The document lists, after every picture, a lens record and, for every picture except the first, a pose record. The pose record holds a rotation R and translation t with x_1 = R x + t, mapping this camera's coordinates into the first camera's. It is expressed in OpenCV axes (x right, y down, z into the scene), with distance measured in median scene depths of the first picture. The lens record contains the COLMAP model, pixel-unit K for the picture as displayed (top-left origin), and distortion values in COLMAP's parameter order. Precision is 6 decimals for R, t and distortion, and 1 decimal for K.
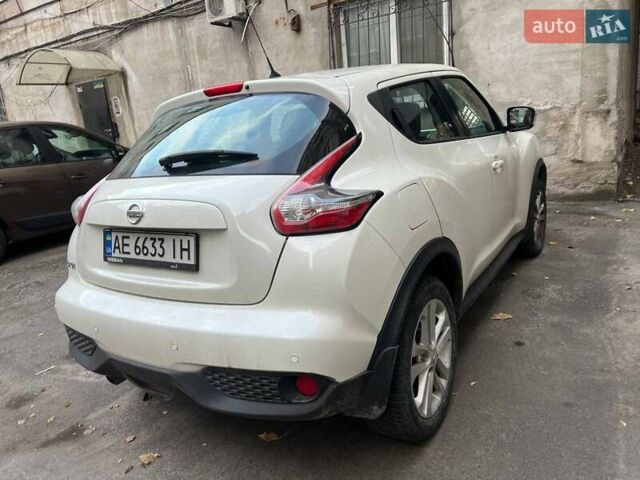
lens RADIAL K [[476.7, 0, 317.6], [0, 476.7, 238.4], [0, 0, 1]] dist [0.049743, -0.051212]
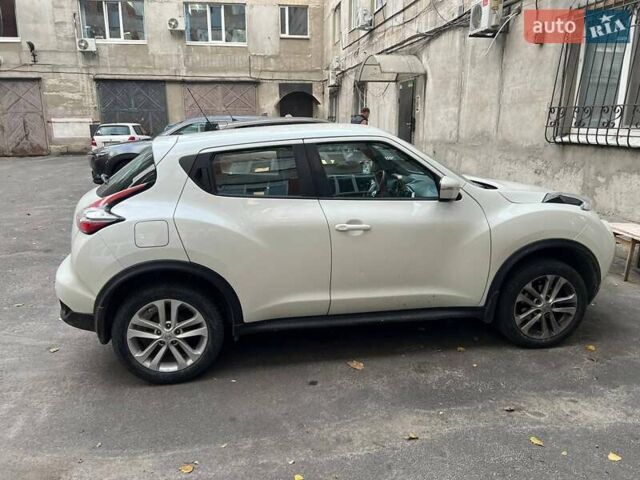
lens RADIAL K [[476.7, 0, 317.6], [0, 476.7, 238.4], [0, 0, 1]] dist [0.049743, -0.051212]
pose [[0.677441, 0.268700, -0.684744, 0.333638], [-0.239991, 0.960692, 0.139553, -0.081377], [0.695326, 0.069794, 0.715298, 0.051969]]
